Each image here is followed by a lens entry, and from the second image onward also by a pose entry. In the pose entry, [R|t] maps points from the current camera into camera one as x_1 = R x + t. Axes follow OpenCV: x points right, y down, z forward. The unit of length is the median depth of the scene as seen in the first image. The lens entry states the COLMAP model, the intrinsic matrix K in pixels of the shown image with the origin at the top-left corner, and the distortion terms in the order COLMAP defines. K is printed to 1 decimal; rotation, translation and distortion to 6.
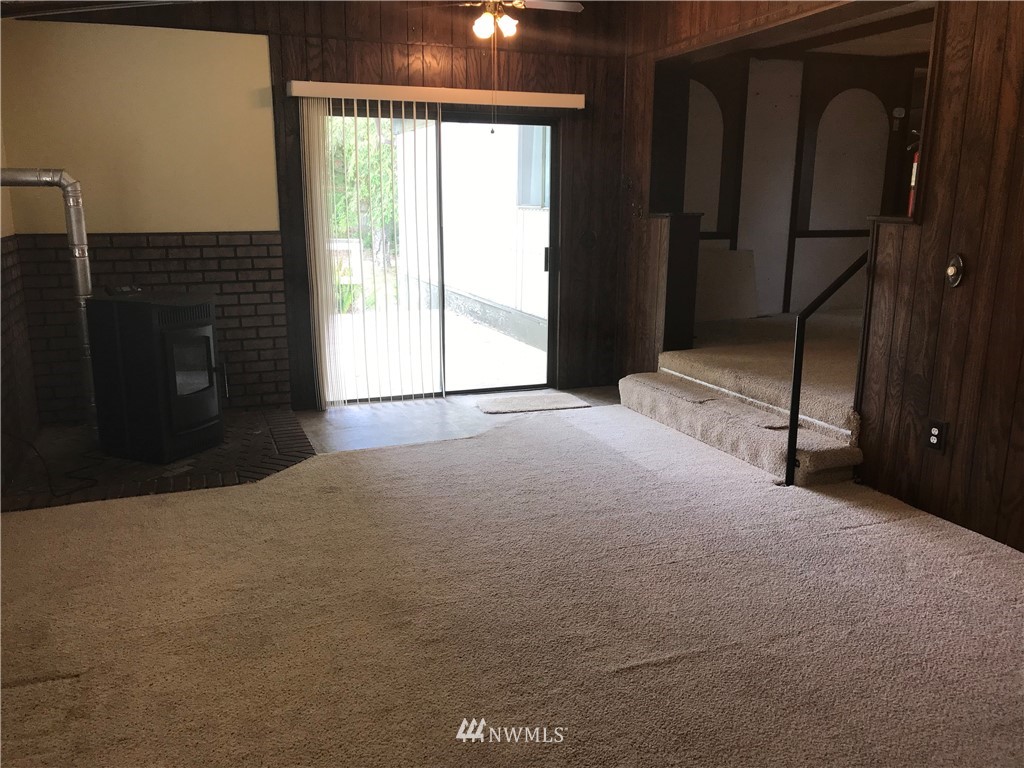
lens RADIAL K [[847.5, 0, 512.0], [0, 847.5, 384.0], [0, 0, 1]] dist [0.053032, -0.106148]
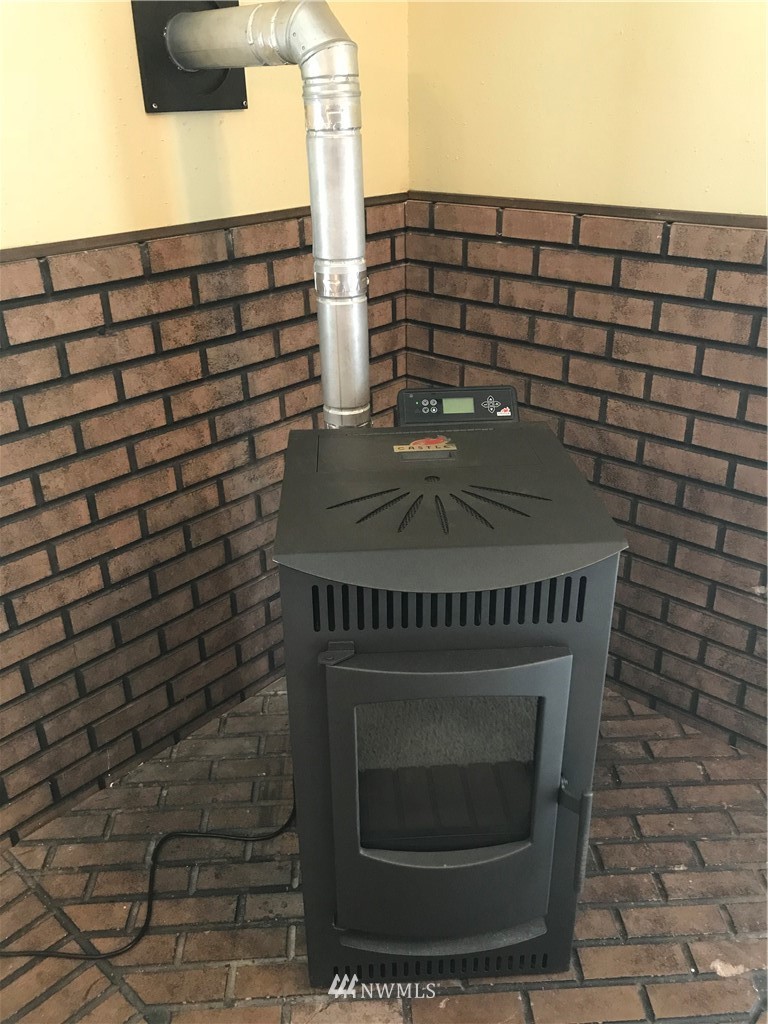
lens RADIAL K [[847.5, 0, 384.0], [0, 847.5, 512.0], [0, 0, 1]] dist [0.053032, -0.106148]
pose [[0.452826, 0.386974, -0.803243, -0.192184], [-0.173509, 0.921925, 0.346336, -0.181270], [0.874553, -0.017460, 0.484615, 0.820545]]
